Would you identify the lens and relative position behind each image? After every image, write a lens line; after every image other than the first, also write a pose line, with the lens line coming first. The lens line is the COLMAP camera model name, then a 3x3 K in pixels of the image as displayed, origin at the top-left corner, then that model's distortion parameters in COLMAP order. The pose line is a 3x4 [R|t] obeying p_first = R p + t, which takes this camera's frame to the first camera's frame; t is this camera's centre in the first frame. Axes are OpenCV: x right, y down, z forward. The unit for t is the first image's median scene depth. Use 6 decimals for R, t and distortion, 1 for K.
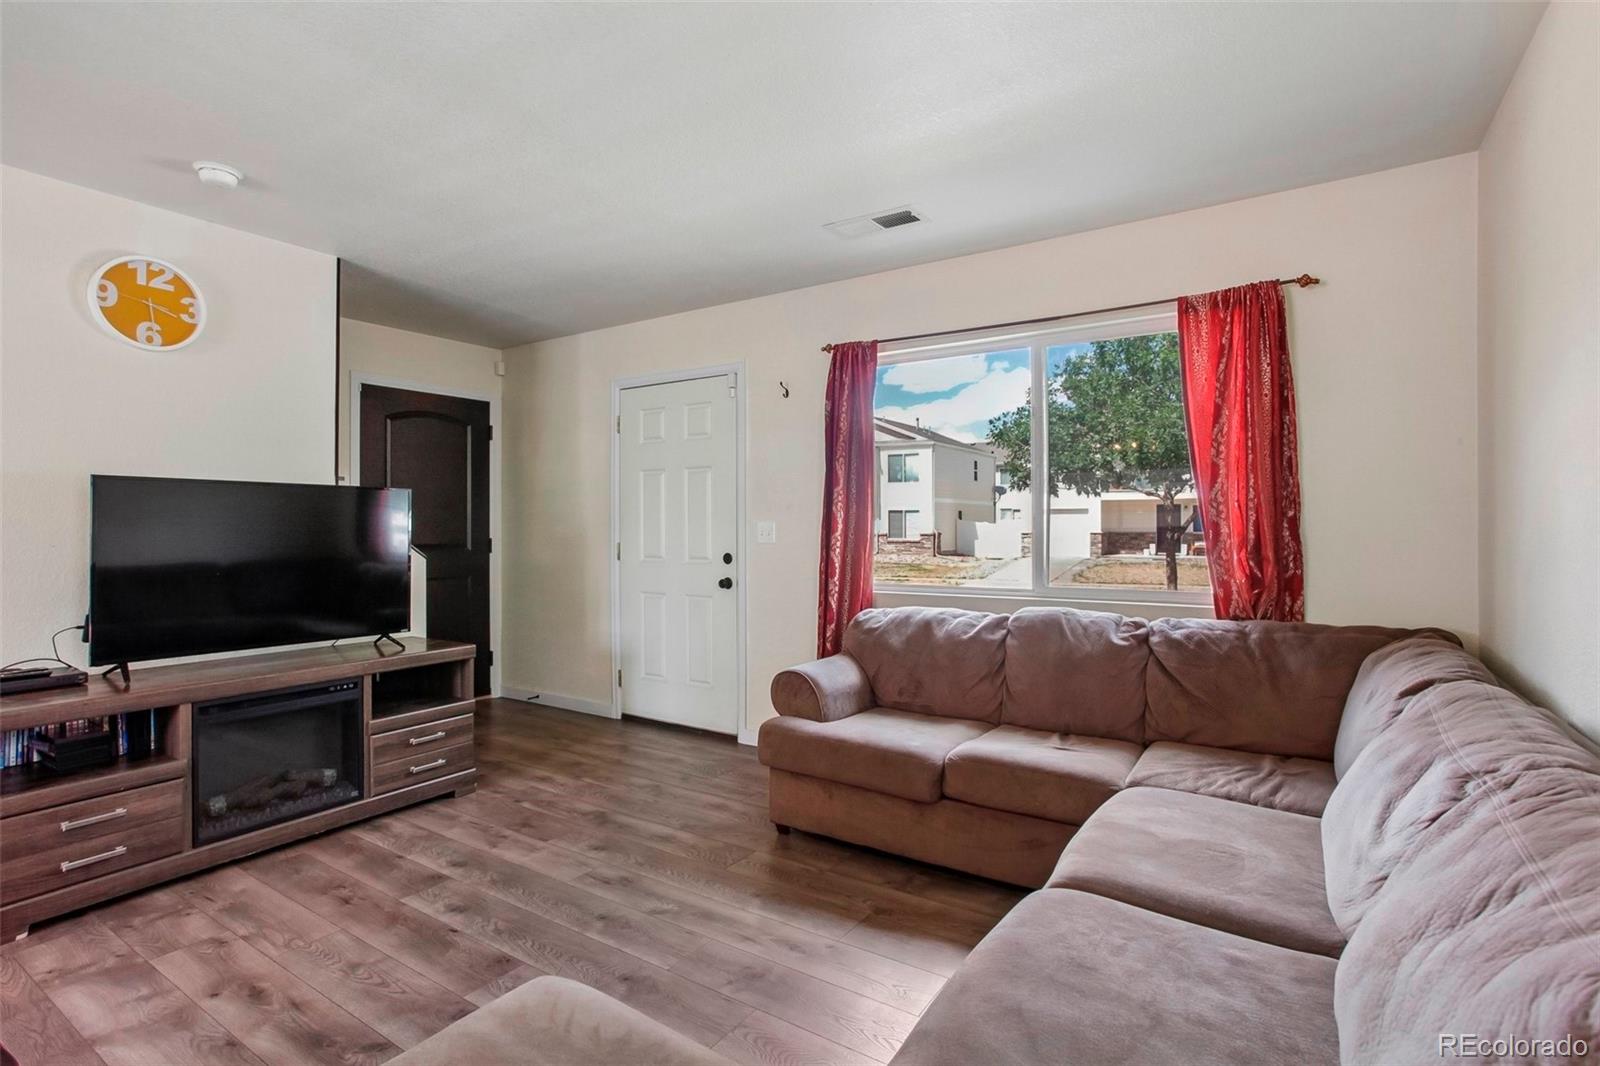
lens RADIAL K [[787.3, 0, 787.3], [0, 787.3, 527.0], [0, 0, 1]] dist [-0.063578, 0.042983]
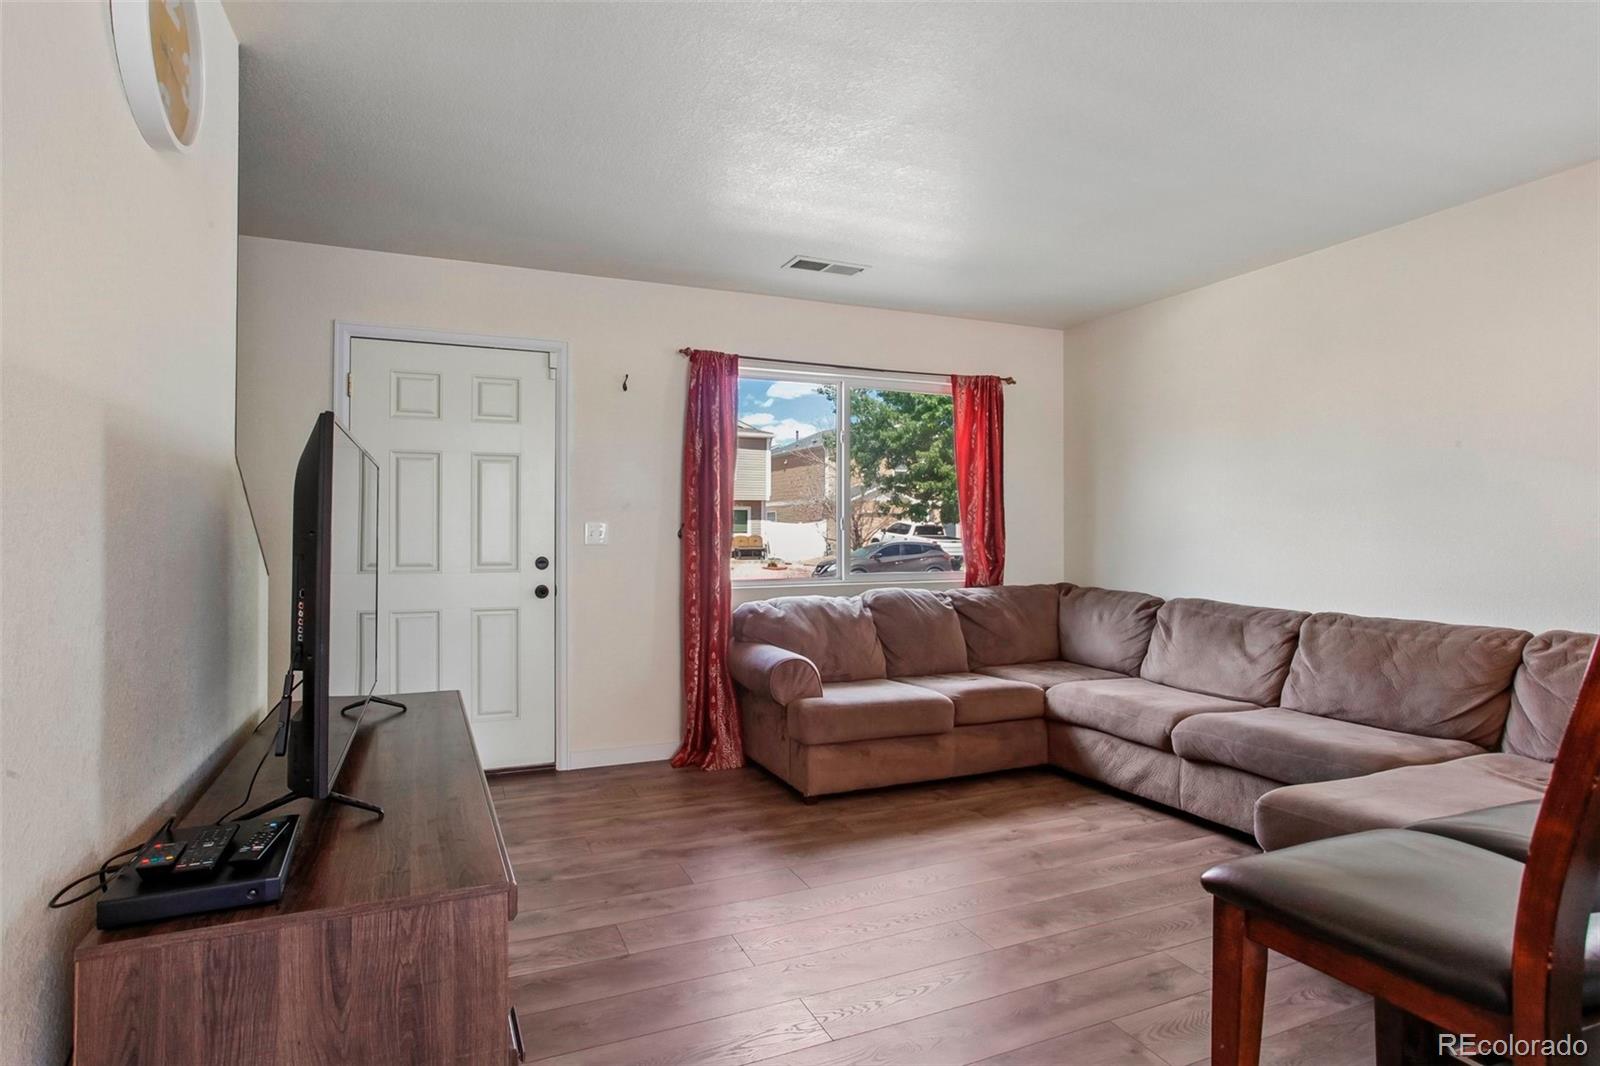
lens RADIAL K [[838.0, 0, 800.0], [0, 838.0, 533.0], [0, 0, 1]] dist [-0.003096, 0.000142]
pose [[0.536562, 0.000561, 0.843861, -0.987396], [-0.000936, 1.000000, -0.000069, 0.009656], [-0.843860, -0.000753, 0.536562, 0.369848]]
